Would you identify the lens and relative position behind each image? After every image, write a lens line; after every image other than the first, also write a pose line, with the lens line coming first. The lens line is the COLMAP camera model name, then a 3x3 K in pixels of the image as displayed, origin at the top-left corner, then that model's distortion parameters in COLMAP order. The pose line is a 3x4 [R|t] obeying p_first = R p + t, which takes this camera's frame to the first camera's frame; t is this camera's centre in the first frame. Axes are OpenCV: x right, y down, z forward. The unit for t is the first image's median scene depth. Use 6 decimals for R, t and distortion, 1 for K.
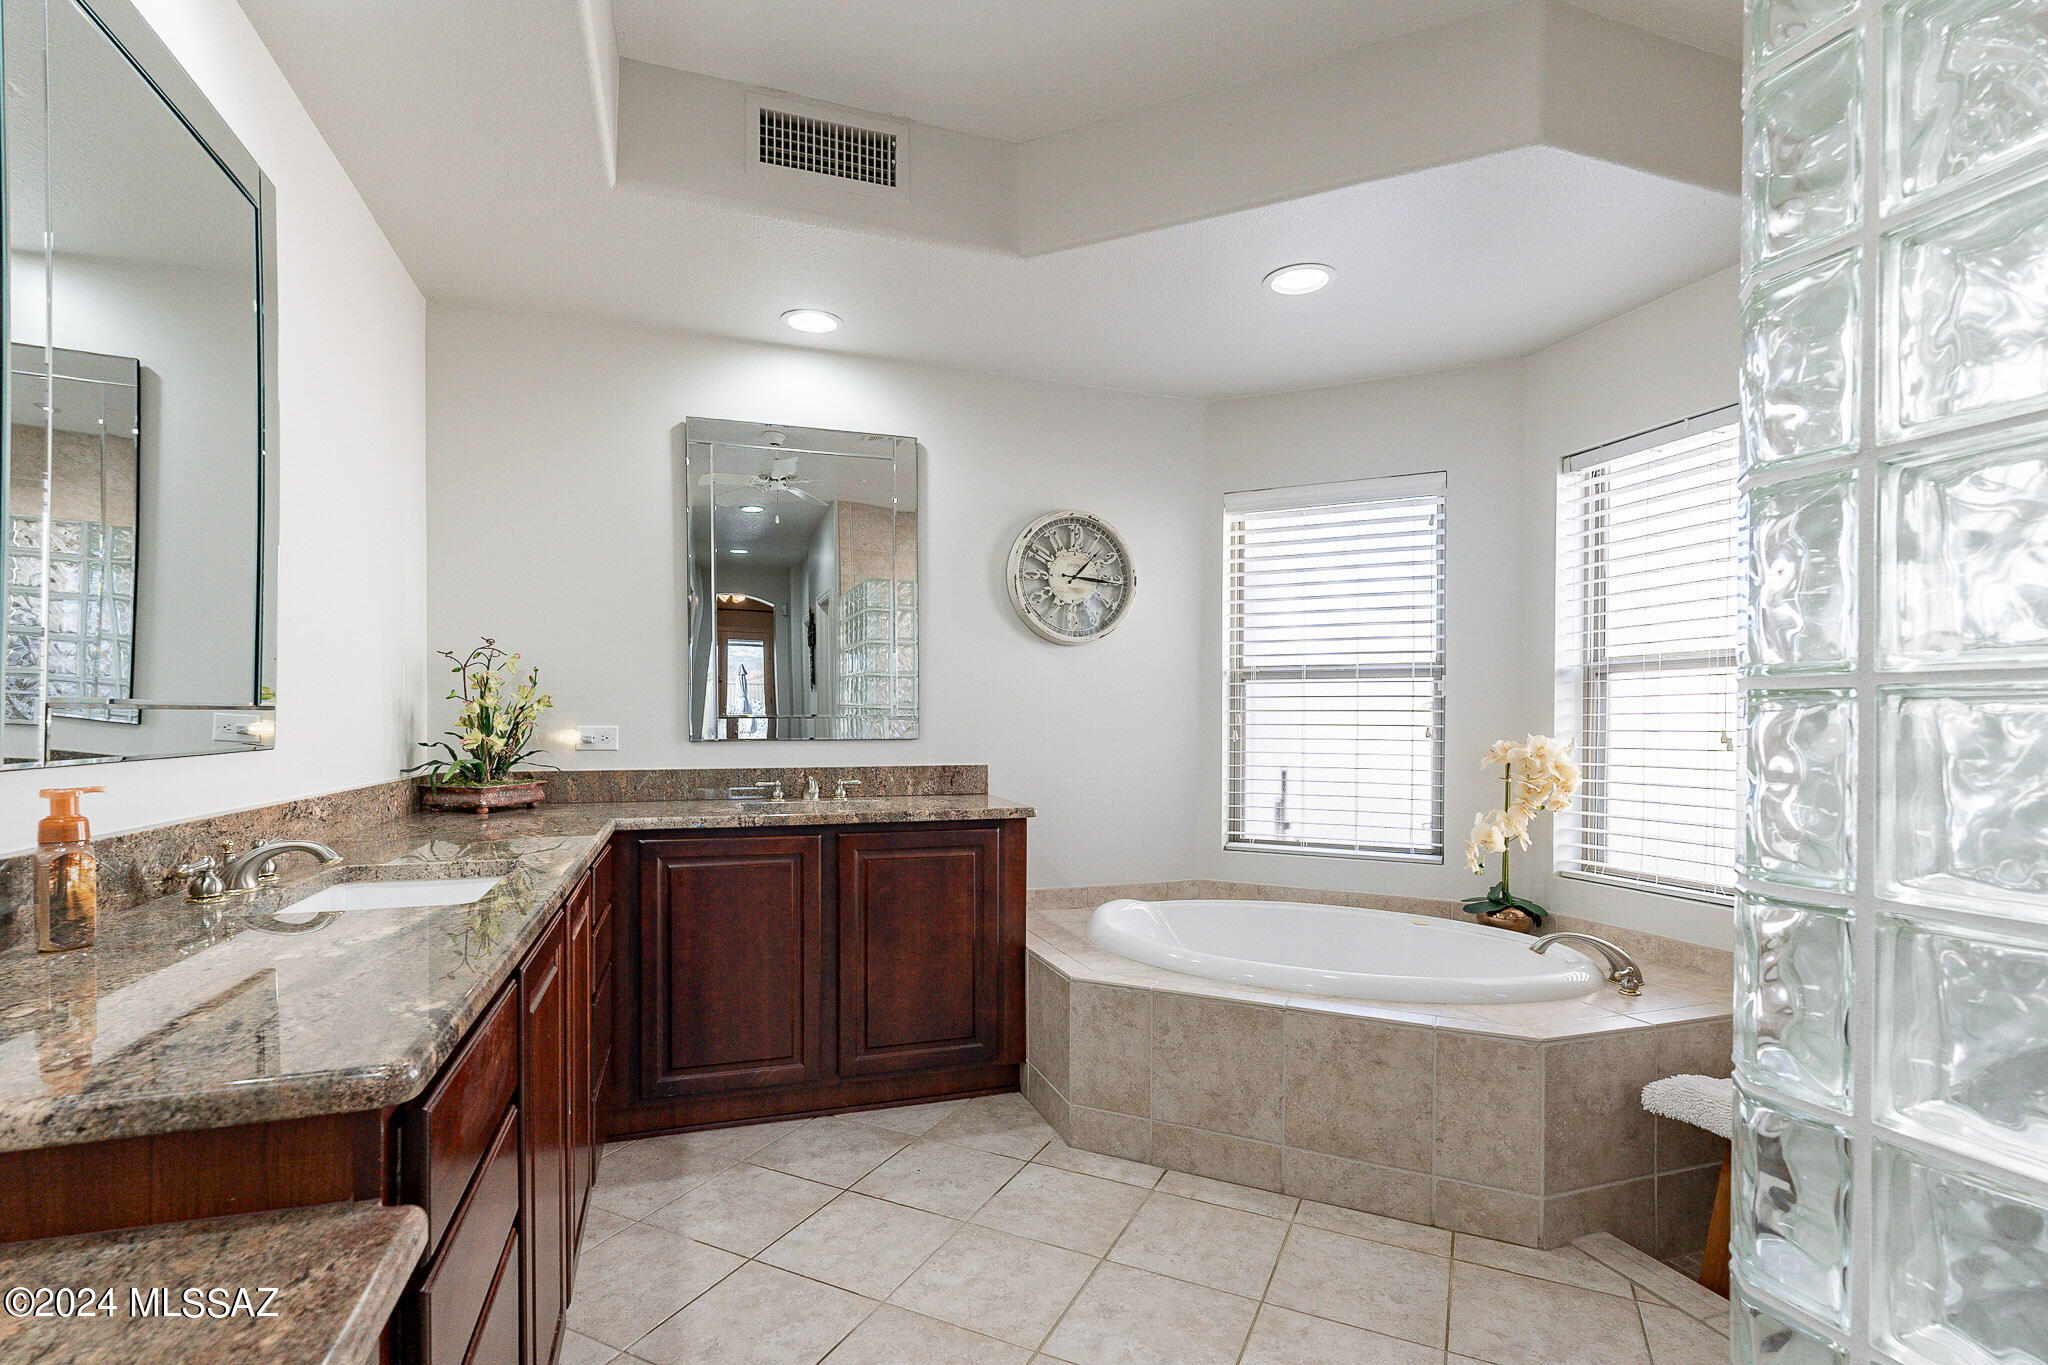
lens RADIAL K [[909.4, 0, 1014.2], [0, 909.4, 734.1], [0, 0, 1]] dist [-0.002344, 0.000058]
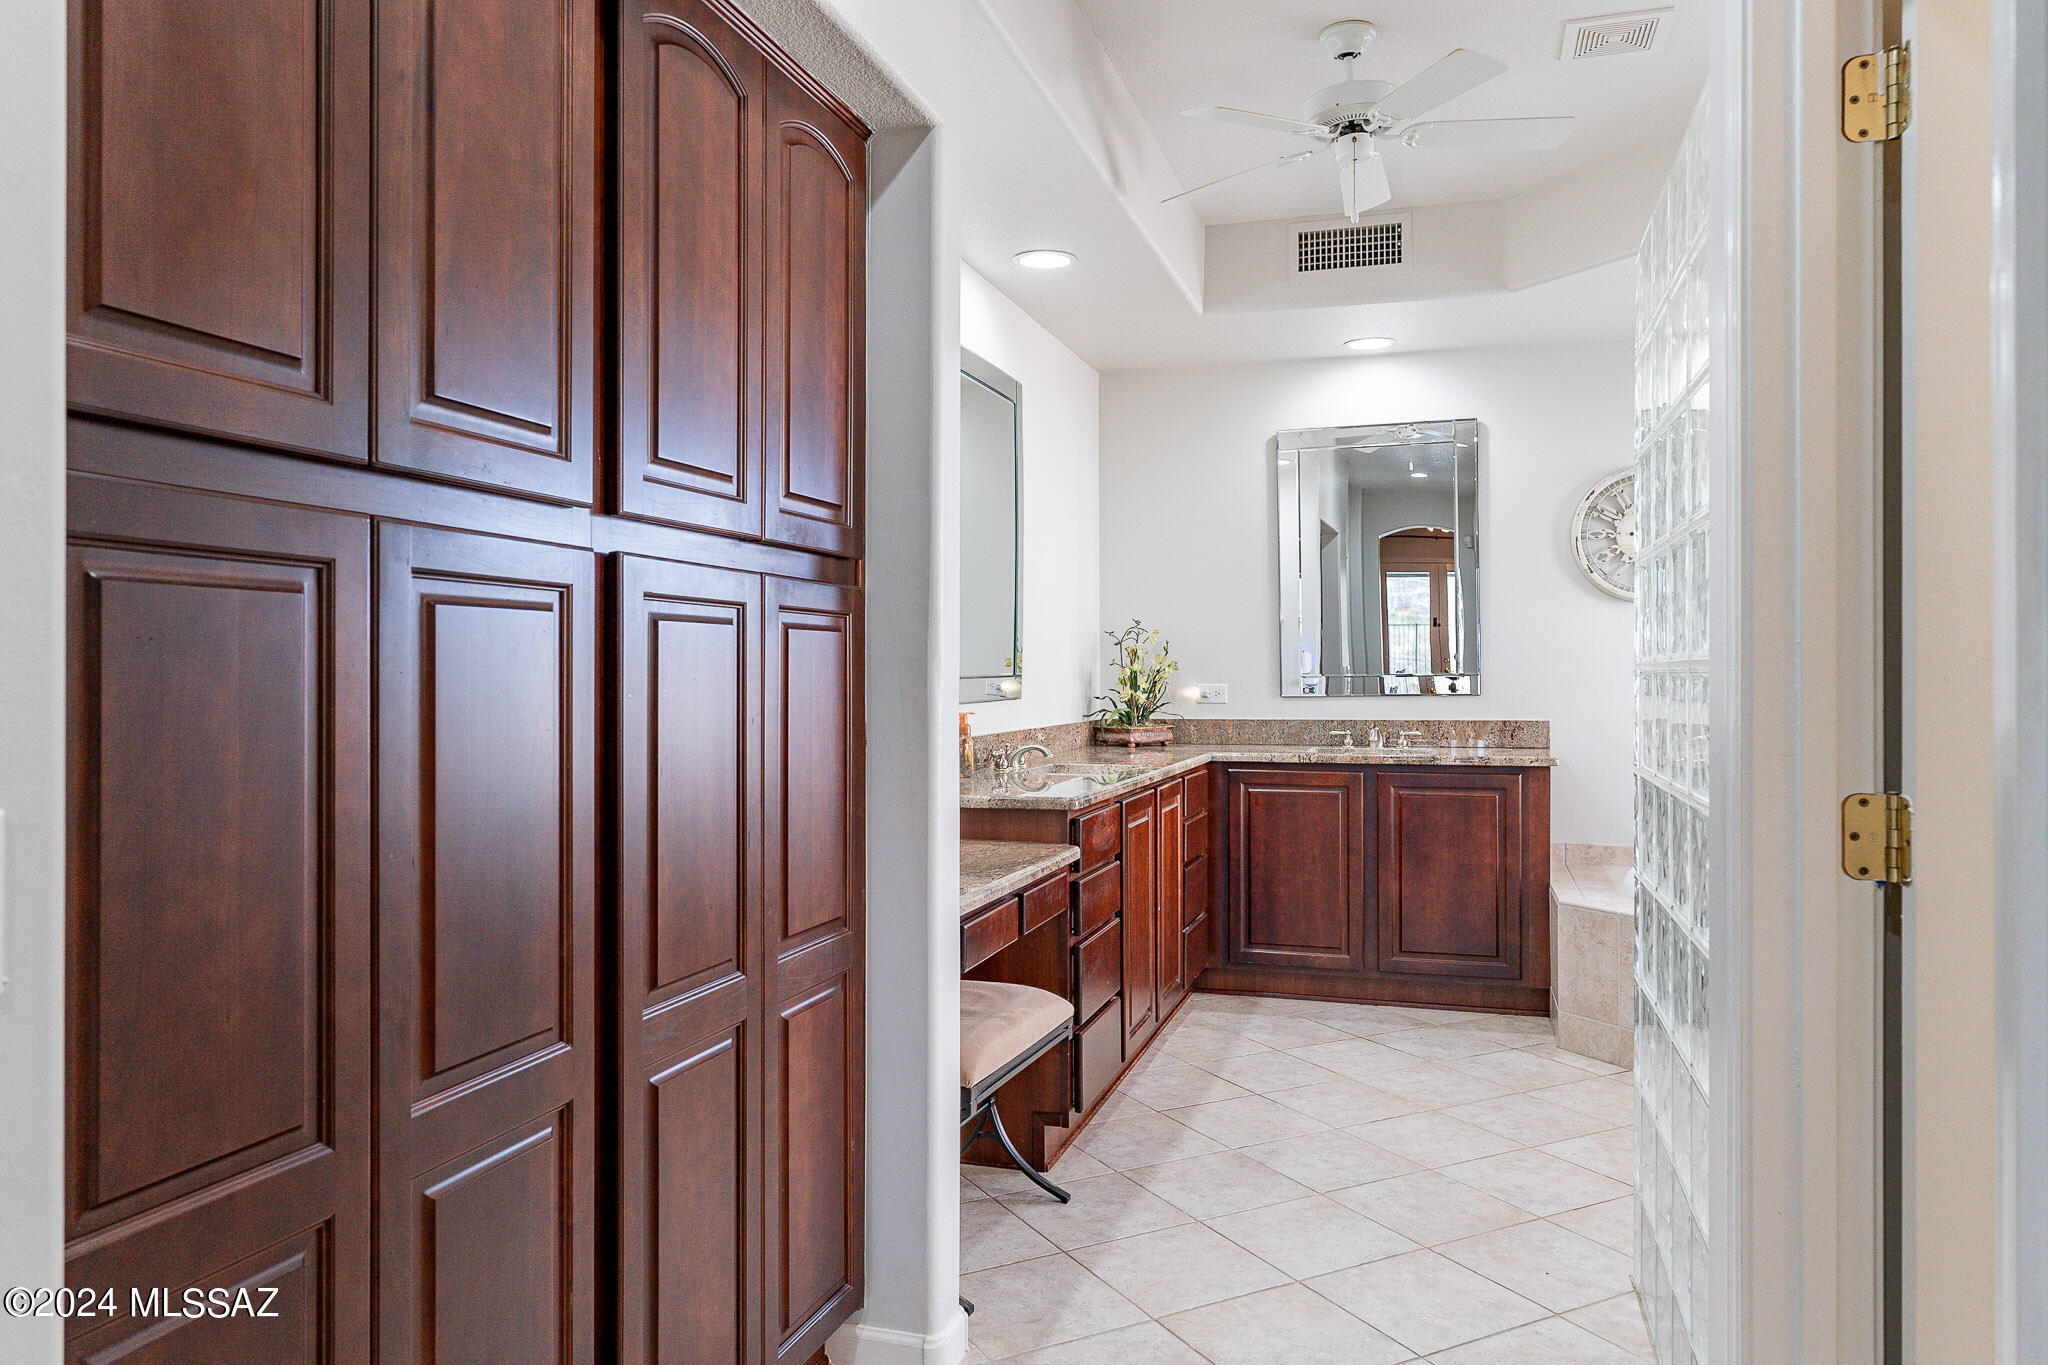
lens RADIAL K [[1386.7, 0, 1024.0], [0, 1386.7, 678.9], [0, 0, 1]] dist [-0.002272, -0.000145]
pose [[0.796961, -0.003068, -0.604023, 0.556236], [-0.001205, 0.999977, -0.006670, -0.003227], [0.604029, 0.006044, 0.796939, -0.778325]]
